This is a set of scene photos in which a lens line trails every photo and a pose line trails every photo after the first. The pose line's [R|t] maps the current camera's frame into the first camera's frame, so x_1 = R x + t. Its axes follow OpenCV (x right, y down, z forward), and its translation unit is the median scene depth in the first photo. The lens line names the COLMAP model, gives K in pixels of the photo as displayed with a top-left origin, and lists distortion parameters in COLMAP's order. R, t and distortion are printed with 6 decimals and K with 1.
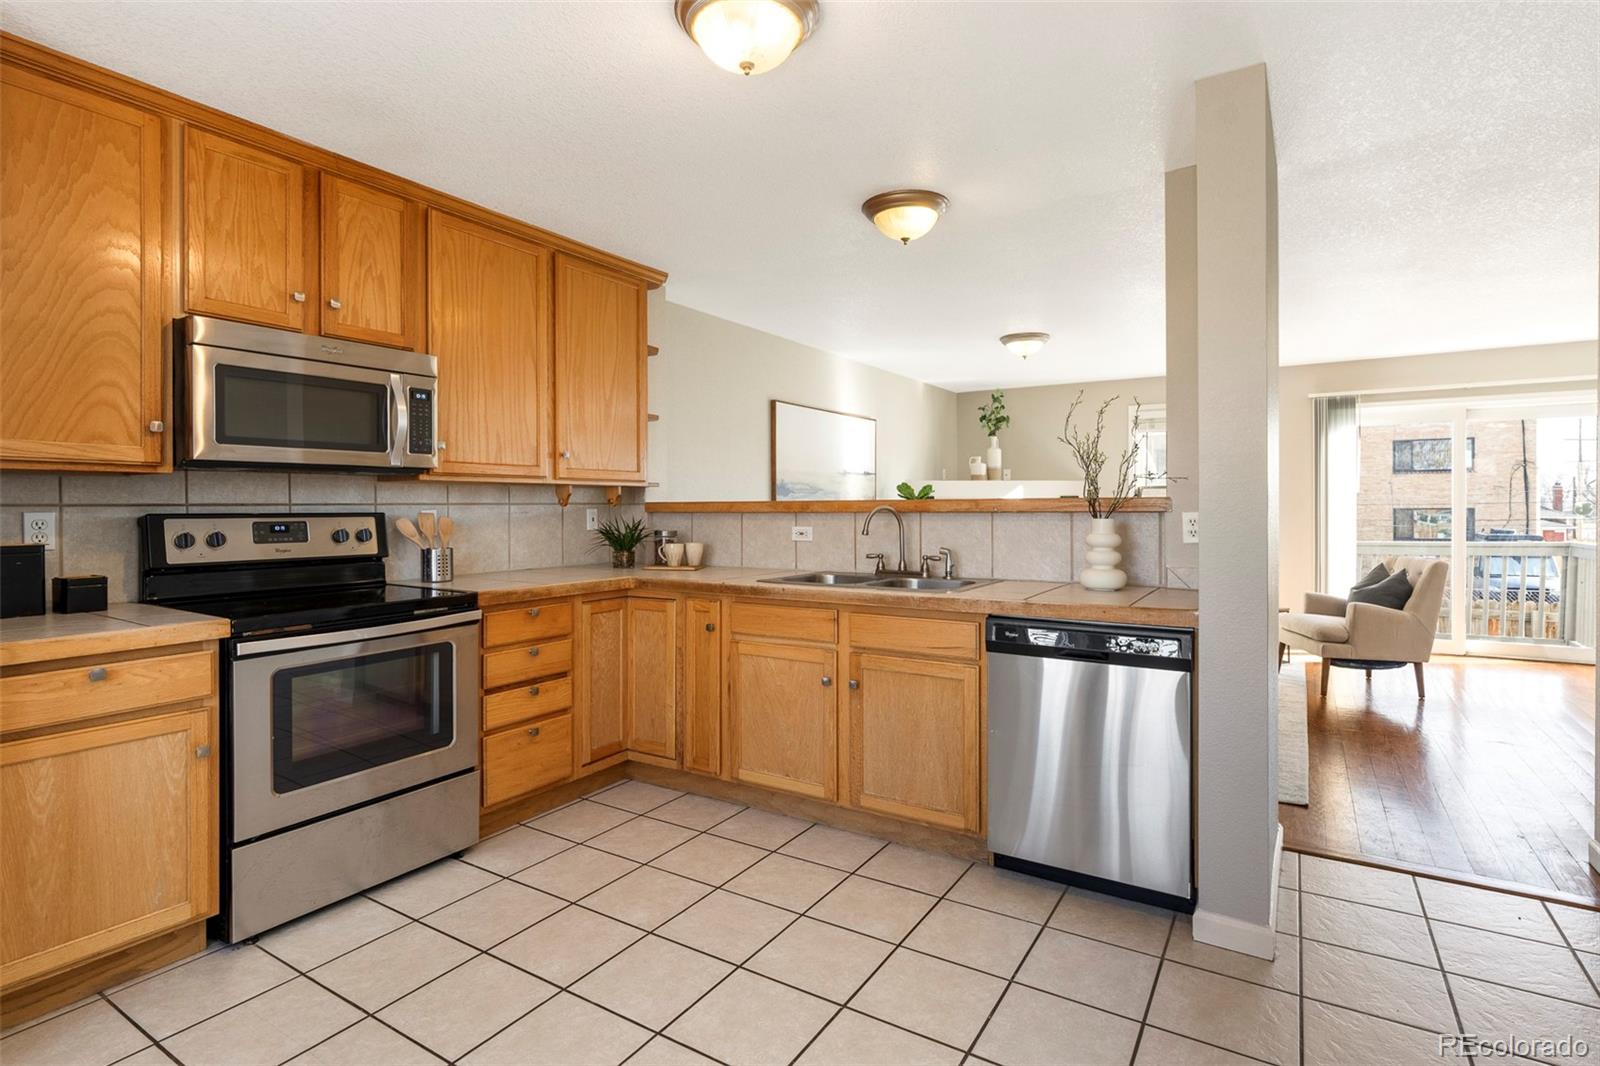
lens RADIAL K [[778.5, 0, 772.5], [0, 778.5, 512.9], [0, 0, 1]] dist [-0.009640, 0.004112]
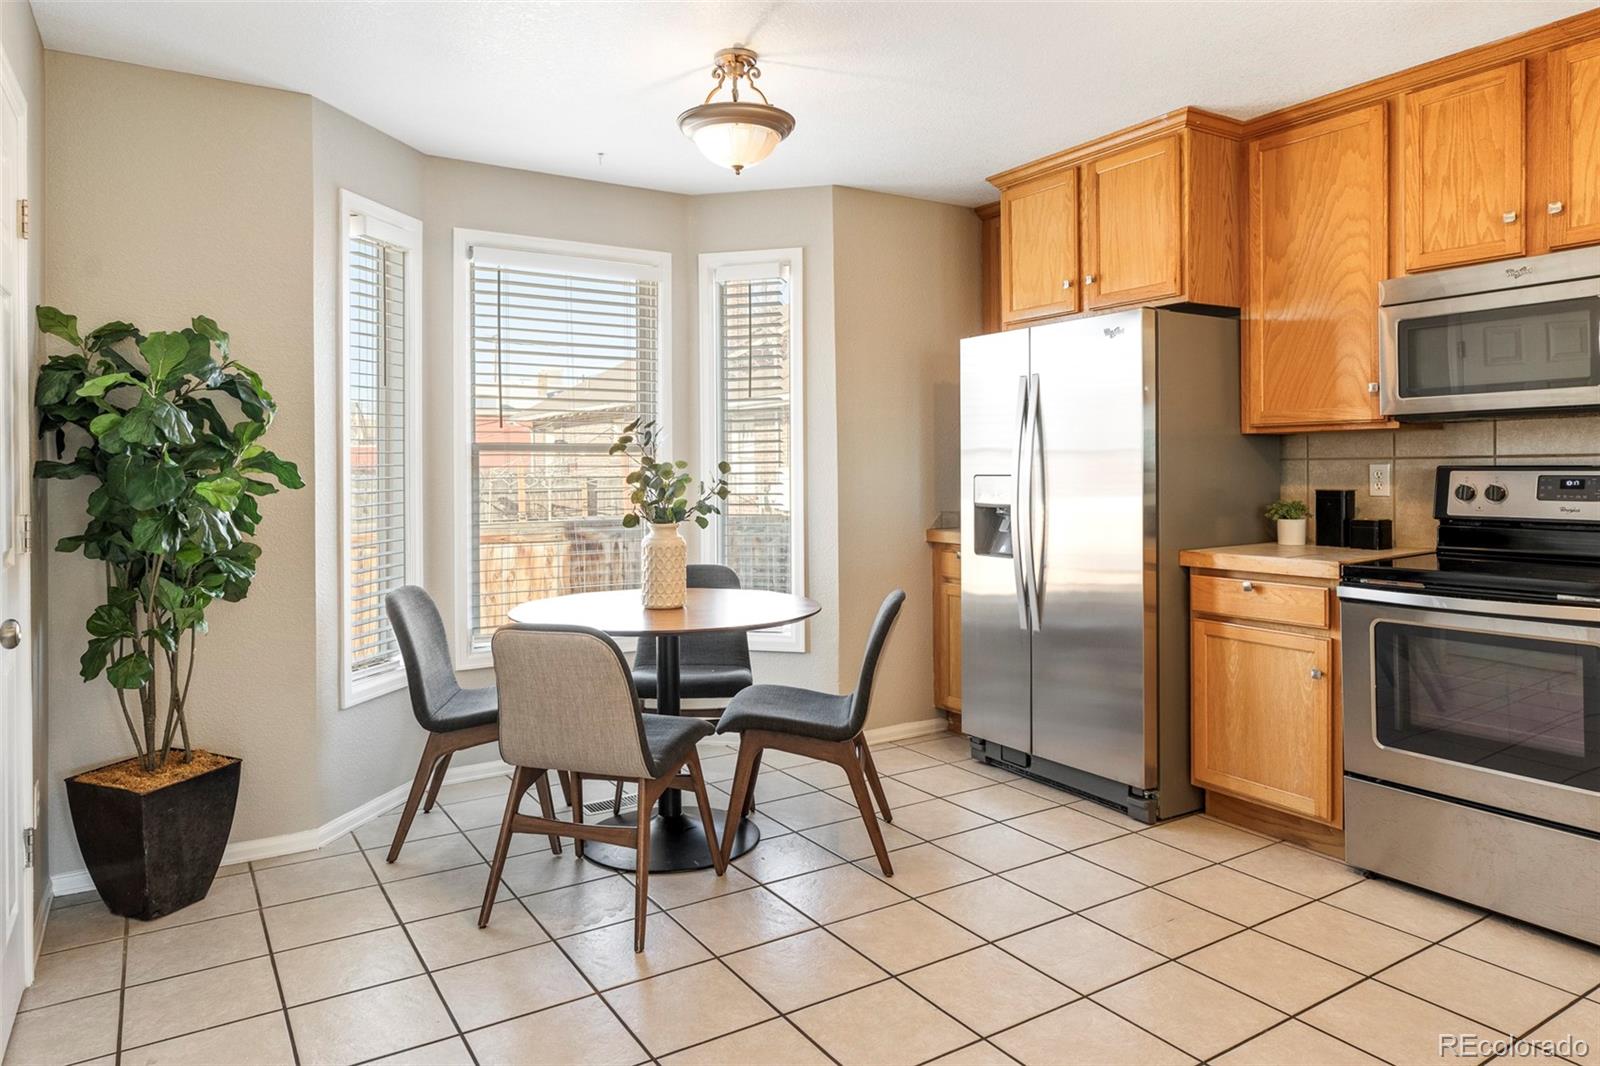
lens RADIAL K [[1004.4, 0, 802.9], [0, 1004.4, 477.3], [0, 0, 1]] dist [-0.001278, 0.008625]
pose [[-0.396805, 0.016408, -0.917756, 0.665202], [0.002406, 0.999855, 0.016835, -0.006859], [0.917900, 0.004472, -0.396787, 0.641862]]
